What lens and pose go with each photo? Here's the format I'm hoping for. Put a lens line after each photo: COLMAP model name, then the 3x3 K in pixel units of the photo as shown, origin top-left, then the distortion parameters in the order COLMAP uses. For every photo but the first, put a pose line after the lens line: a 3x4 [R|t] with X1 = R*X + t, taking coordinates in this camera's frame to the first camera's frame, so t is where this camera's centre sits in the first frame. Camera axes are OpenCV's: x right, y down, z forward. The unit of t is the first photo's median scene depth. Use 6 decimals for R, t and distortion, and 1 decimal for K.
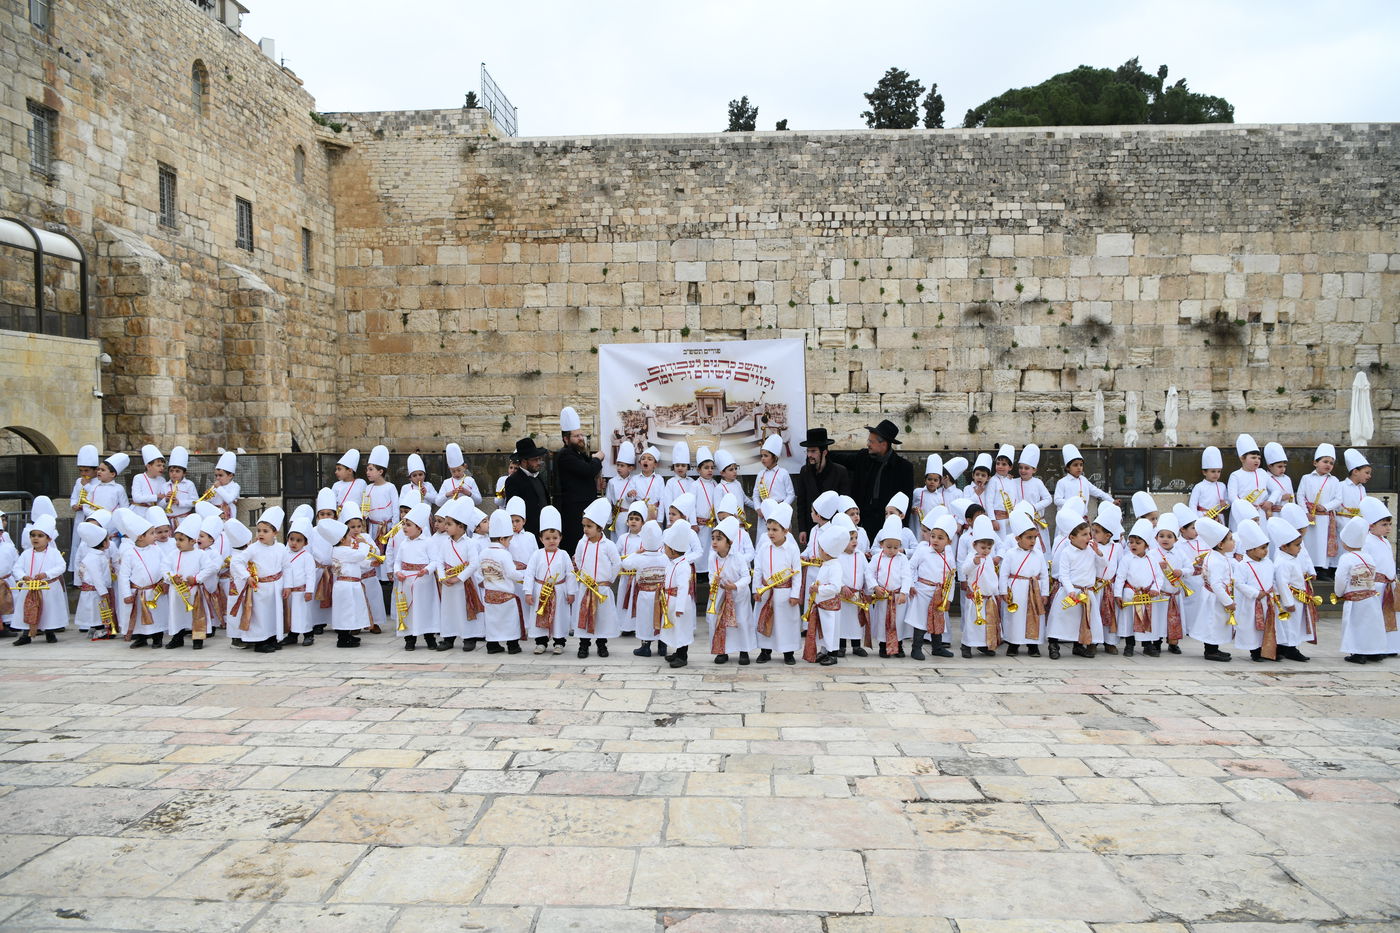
lens RADIAL K [[957.8, 0, 703.9], [0, 957.8, 462.5], [0, 0, 1]] dist [-0.016506, 0.004147]
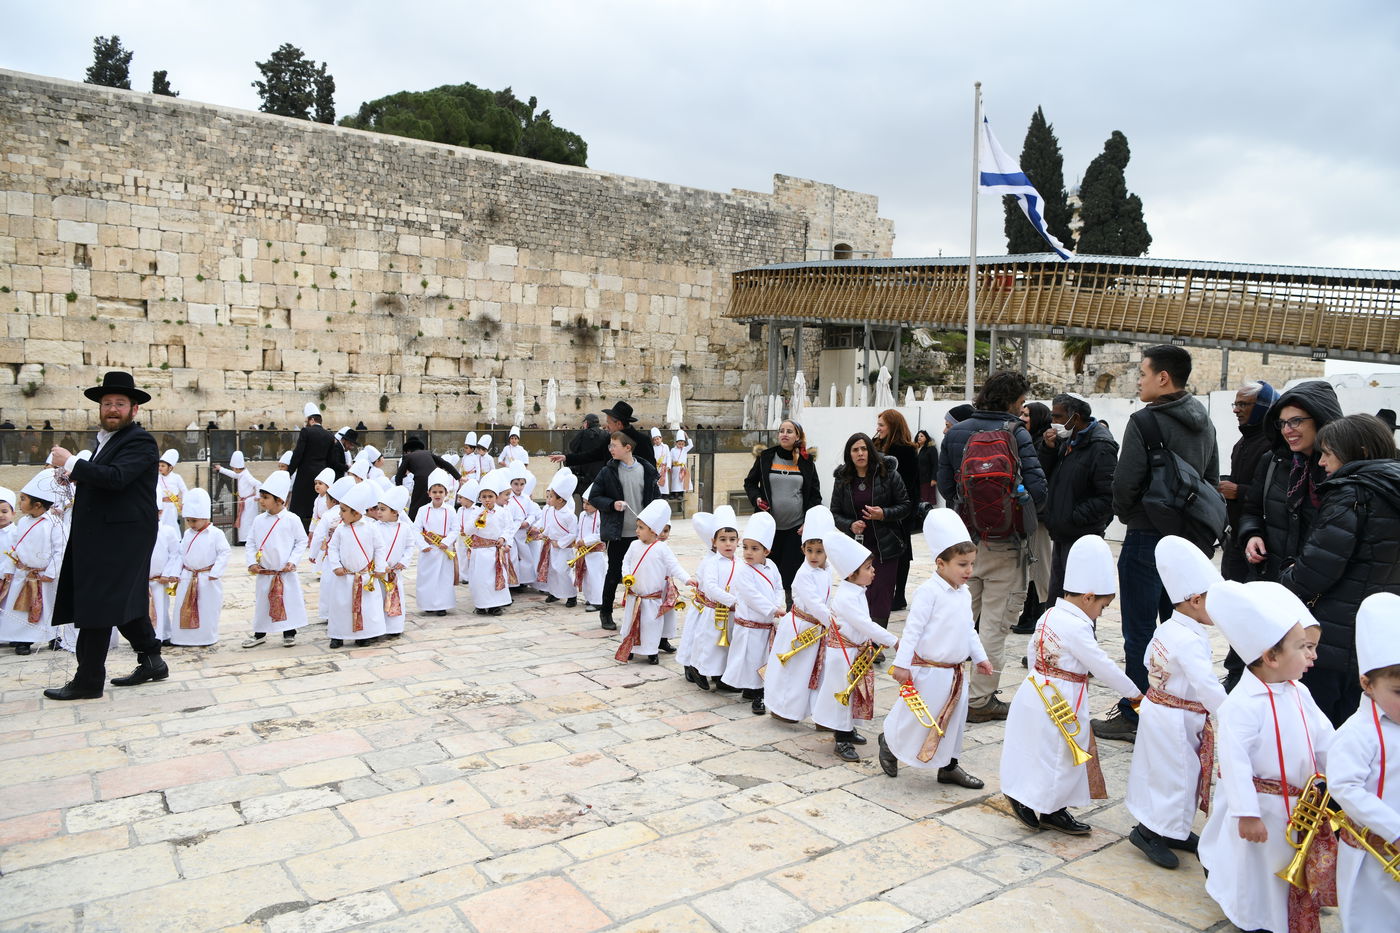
lens RADIAL K [[947.6, 0, 703.0], [0, 947.6, 461.3], [0, 0, 1]] dist [-0.014897, 0.004634]
pose [[0.802785, -0.013966, 0.596105, -0.075315], [-0.001334, 0.999681, 0.025218, -0.001500], [-0.596267, -0.021040, 0.802510, -0.098916]]
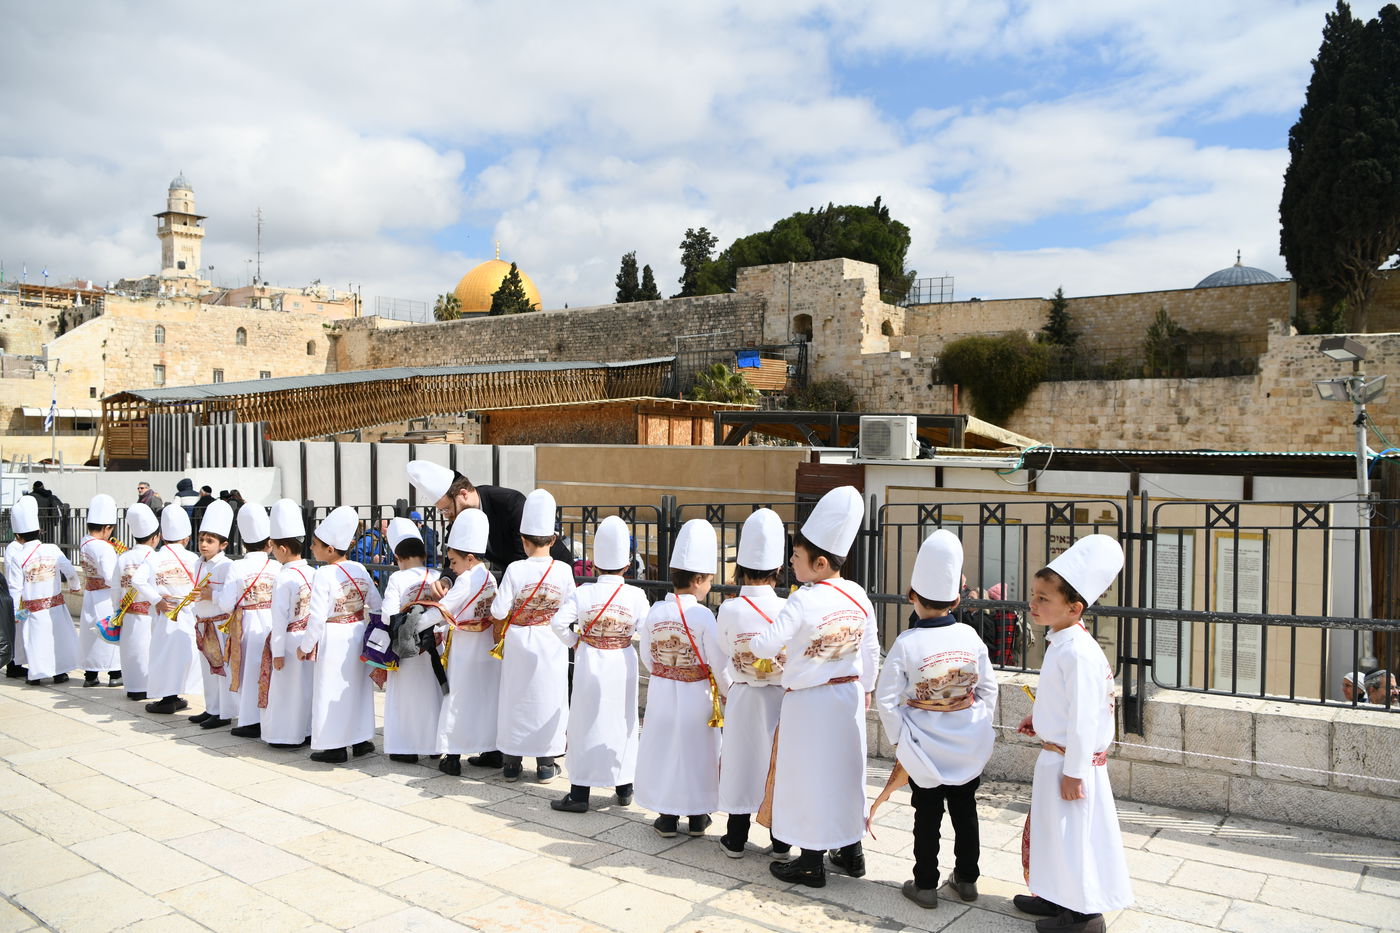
lens RADIAL K [[1061.6, 0, 703.6], [0, 1061.6, 463.4], [0, 0, 1]] dist [-0.033372, -0.000081]
pose [[0.797600, 0.030161, -0.602432, 1.915997], [-0.039369, 0.999223, -0.002097, -0.049272], [0.601900, 0.025389, 0.798168, -0.517596]]
